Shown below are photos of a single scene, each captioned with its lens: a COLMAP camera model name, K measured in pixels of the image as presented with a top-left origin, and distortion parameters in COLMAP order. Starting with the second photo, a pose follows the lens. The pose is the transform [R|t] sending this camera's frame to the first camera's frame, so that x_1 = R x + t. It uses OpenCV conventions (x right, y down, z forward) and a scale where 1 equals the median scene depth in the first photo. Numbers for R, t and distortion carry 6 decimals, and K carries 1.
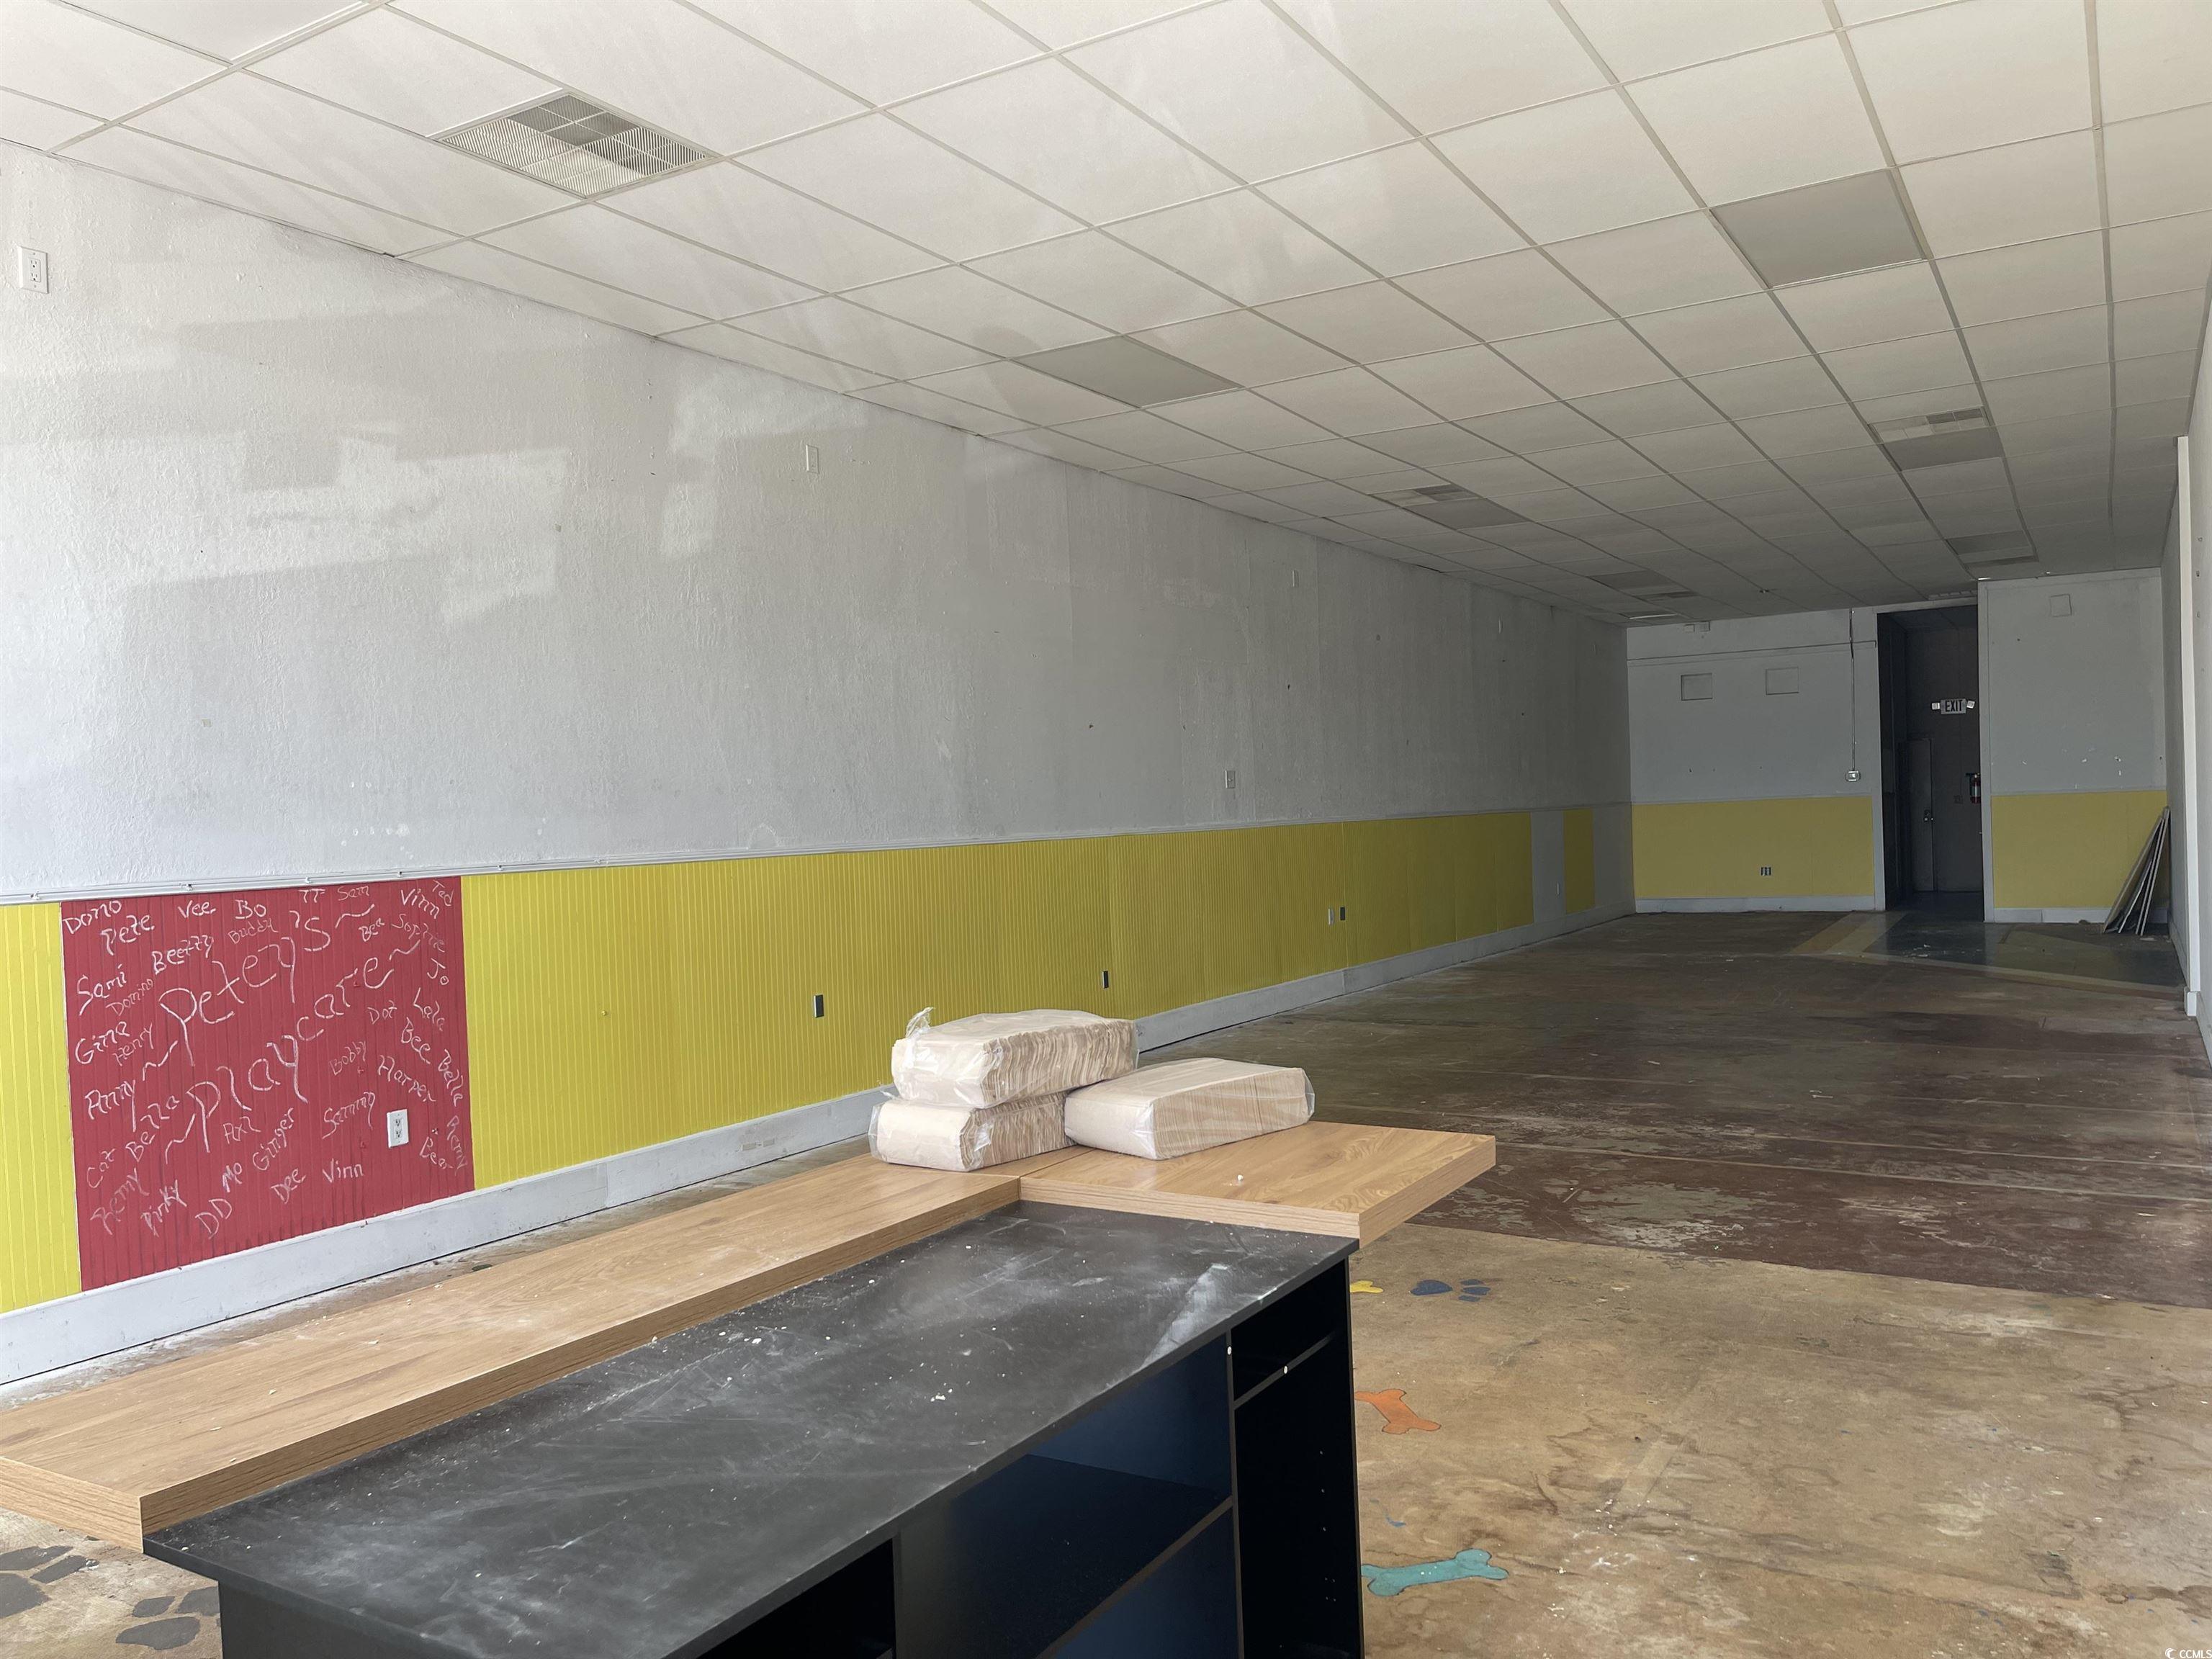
lens RADIAL K [[1655.2, 0, 1103.0], [0, 1655.2, 849.0], [0, 0, 1]] dist [0.068792, -0.086139]
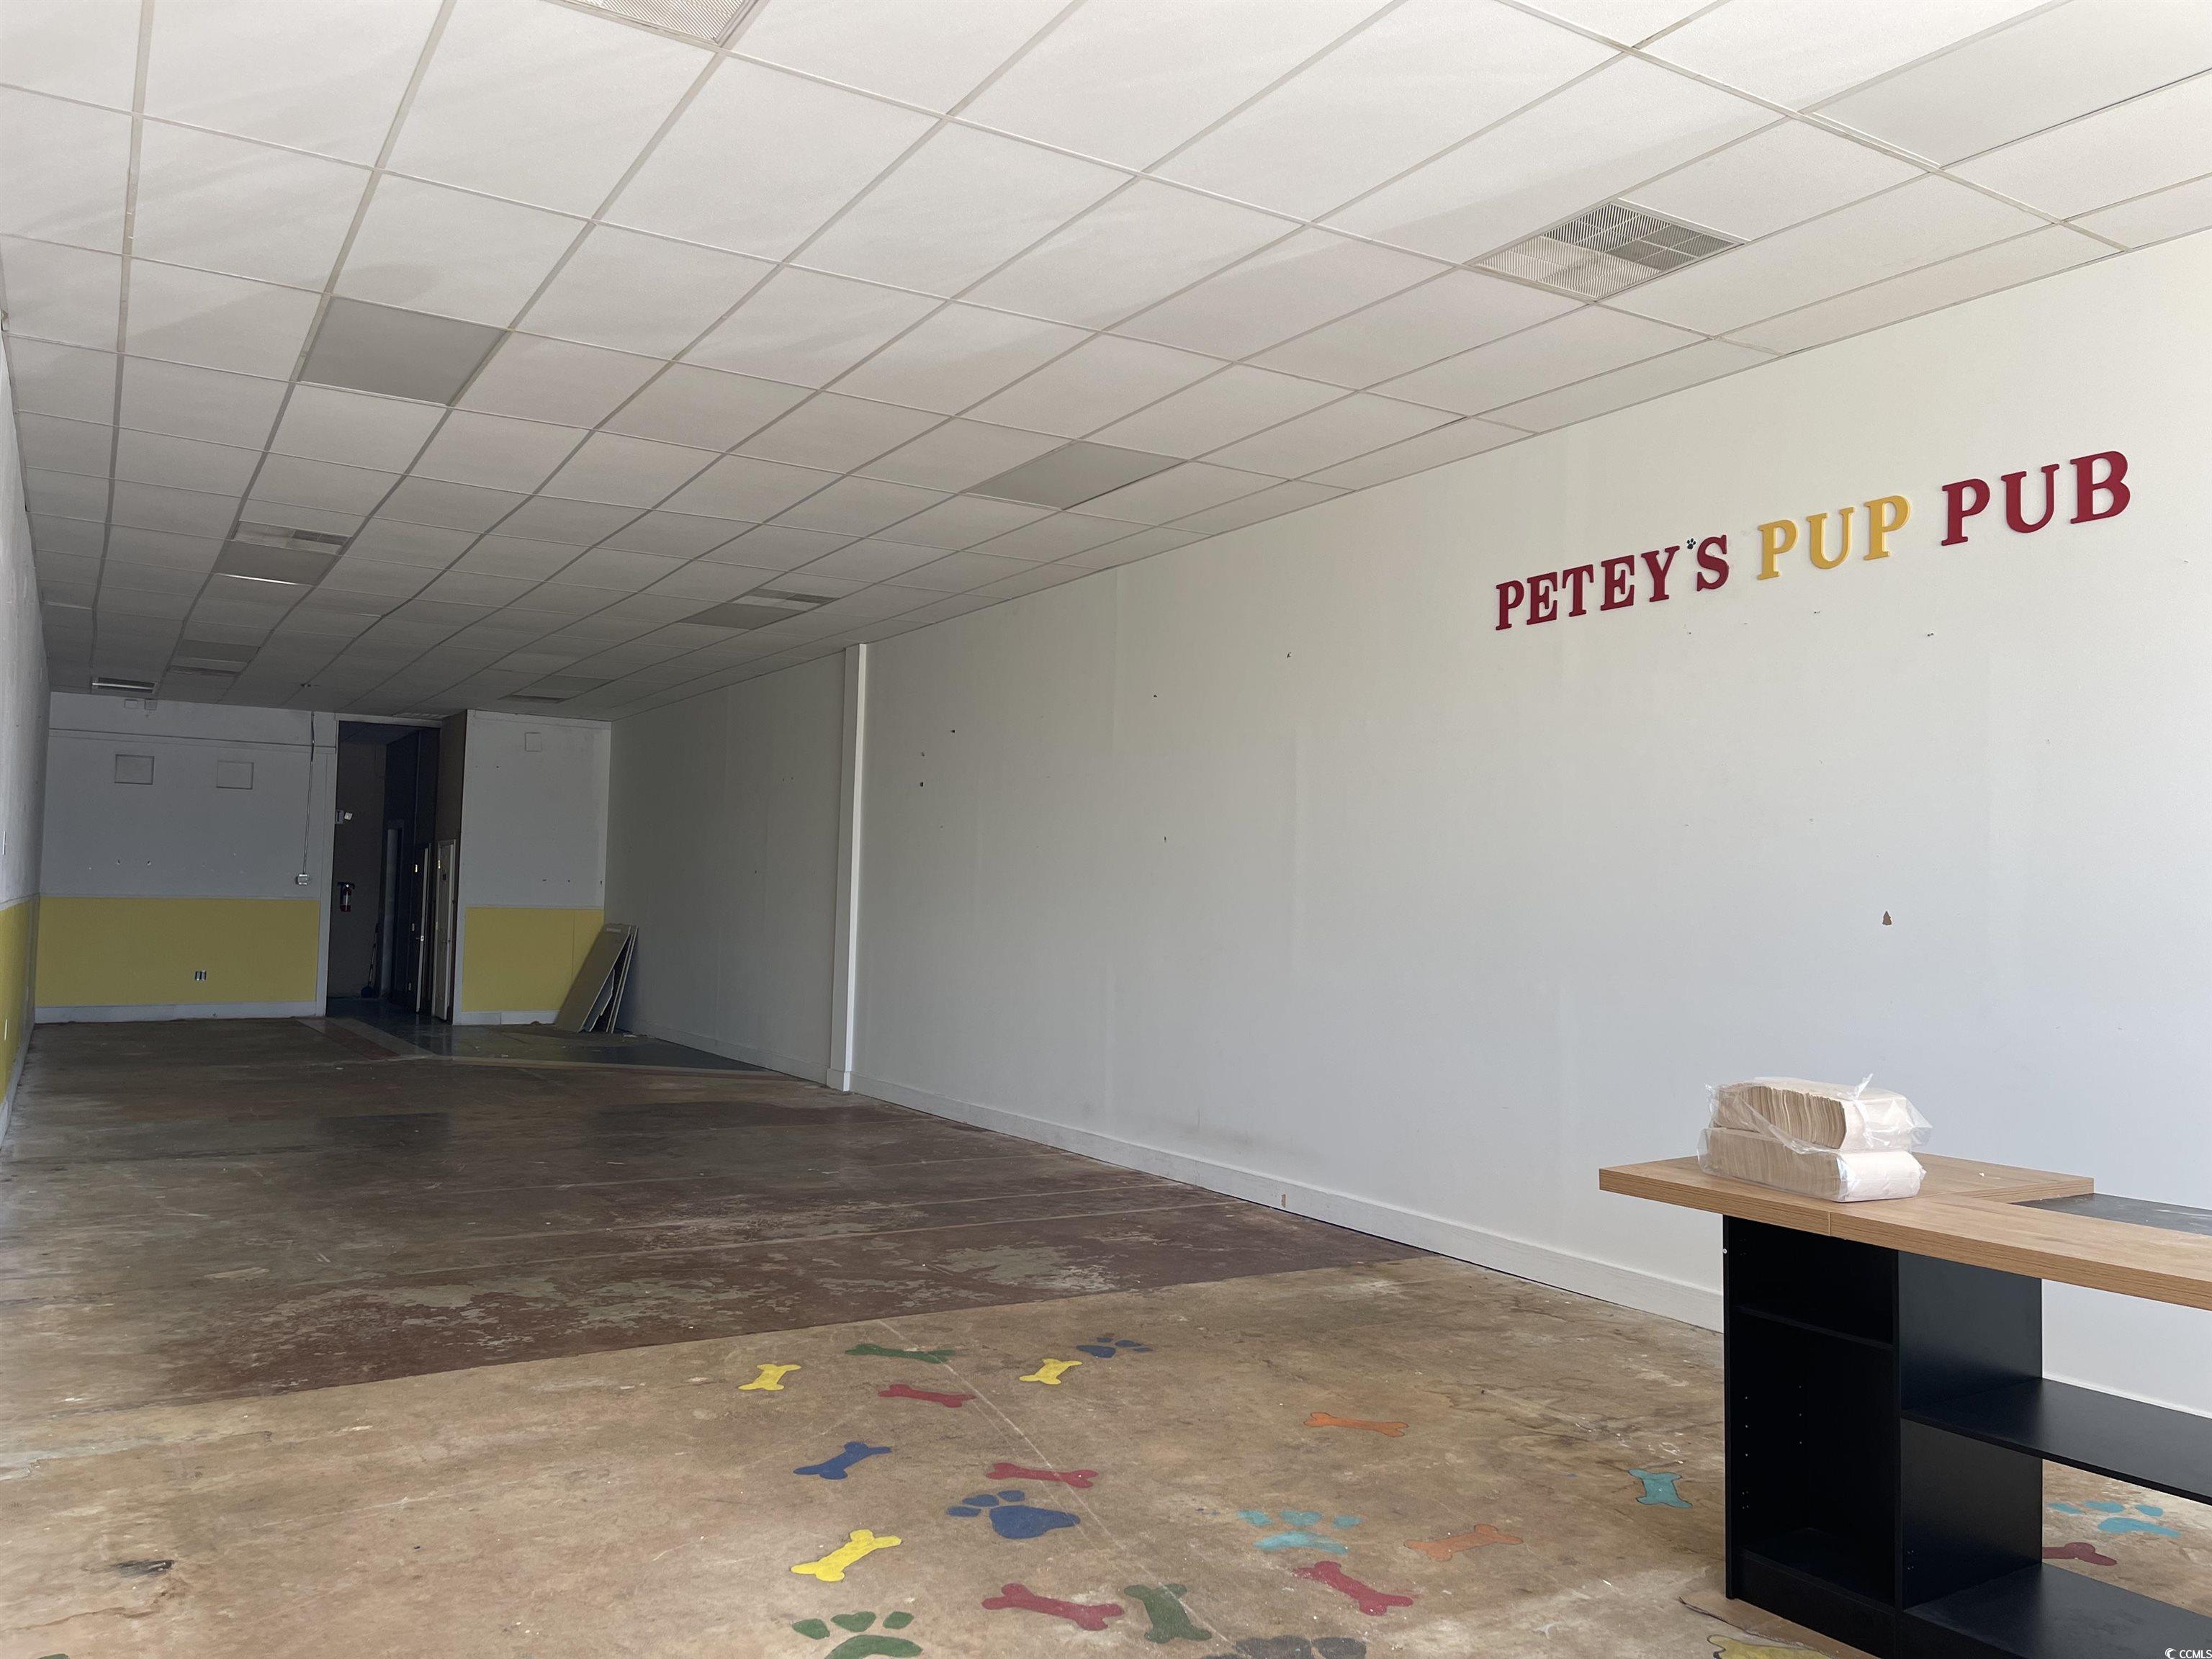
lens RADIAL K [[1655.2, 0, 1094.9], [0, 1655.2, 822.2], [0, 0, 1]] dist [0.068792, -0.086139]
pose [[0.460588, 0.091133, 0.882923, -0.570650], [-0.019749, 0.995521, -0.092453, 0.012944], [-0.887394, 0.025146, 0.460325, 0.345783]]
